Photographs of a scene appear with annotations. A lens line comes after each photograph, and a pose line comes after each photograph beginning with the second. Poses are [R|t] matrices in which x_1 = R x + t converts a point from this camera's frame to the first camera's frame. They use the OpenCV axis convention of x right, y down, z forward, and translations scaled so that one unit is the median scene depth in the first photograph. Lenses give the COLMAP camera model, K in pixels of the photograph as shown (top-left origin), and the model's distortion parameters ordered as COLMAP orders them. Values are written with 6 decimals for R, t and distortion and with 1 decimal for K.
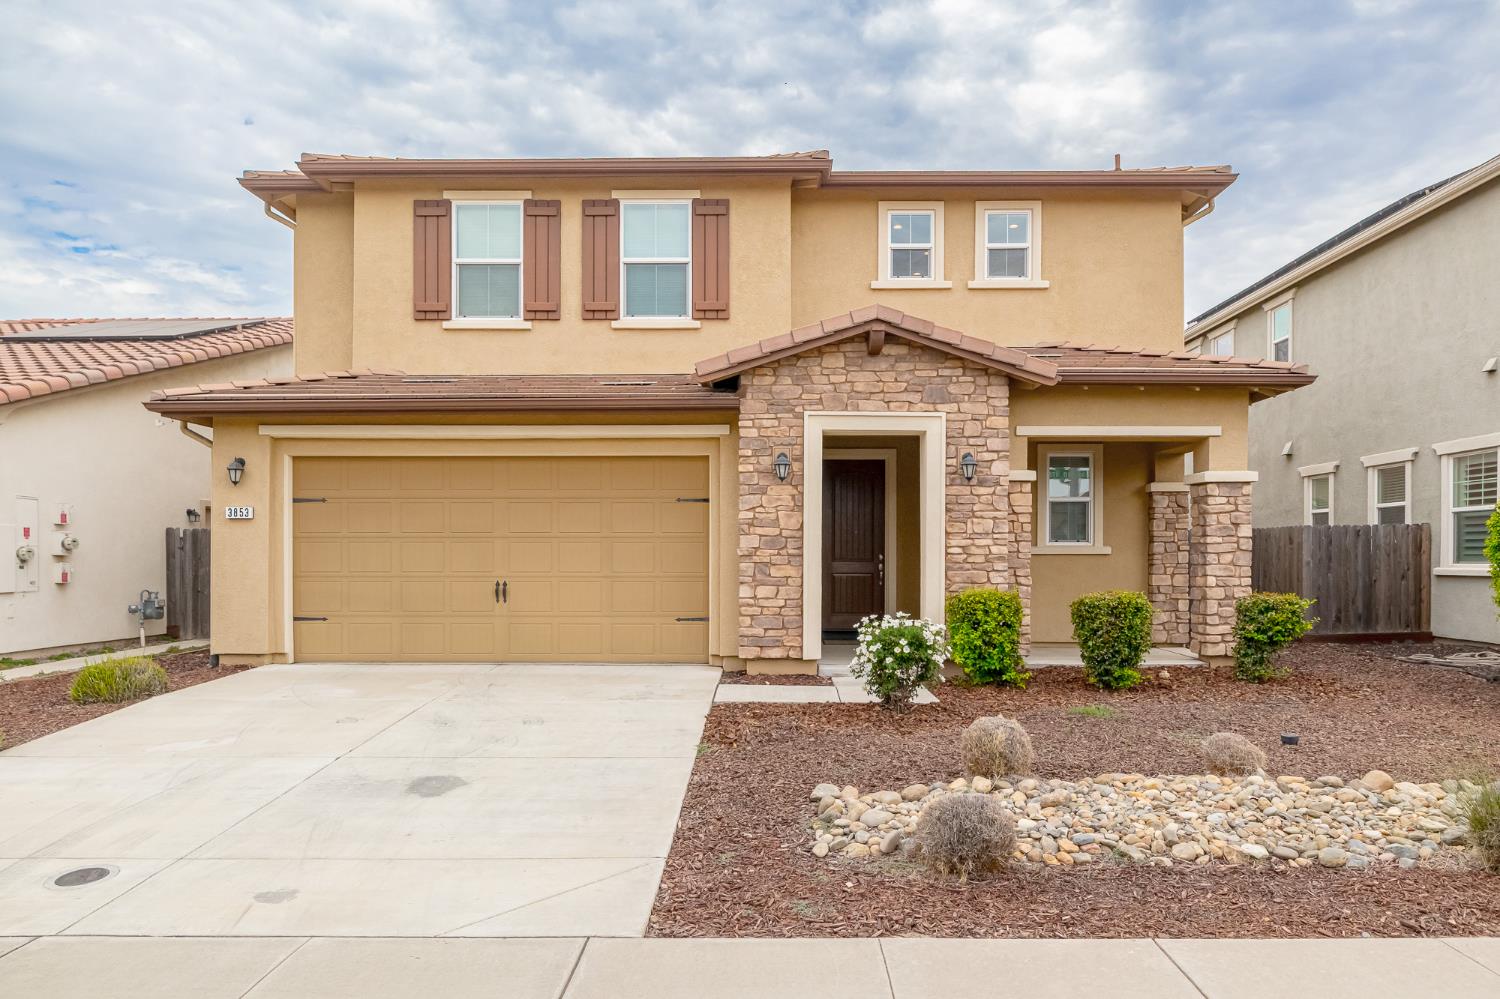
lens RADIAL K [[975.9, 0, 764.6], [0, 975.9, 564.5], [0, 0, 1]] dist [-0.007546, -0.004468]
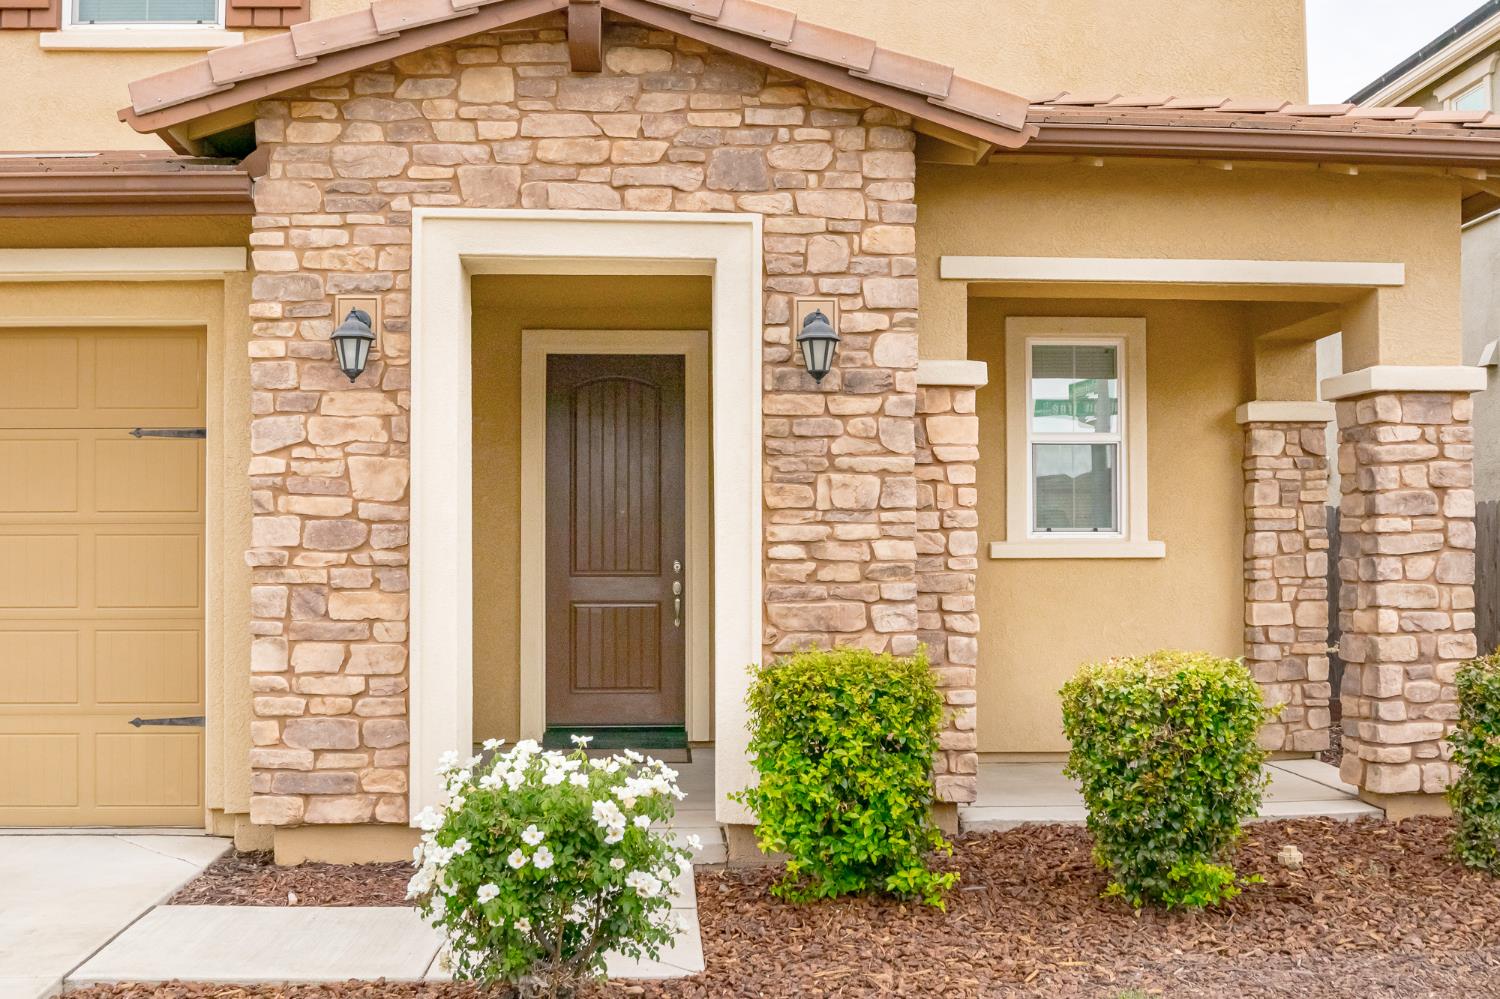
lens RADIAL K [[1499.2, 0, 767.4], [0, 1499.2, 540.9], [0, 0, 1]] dist [-0.063157, 0.000000]
pose [[0.997097, -0.003487, 0.076059, 0.138581], [0.005074, 0.999773, -0.020688, -0.006156], [-0.075970, 0.021013, 0.996889, 0.376613]]
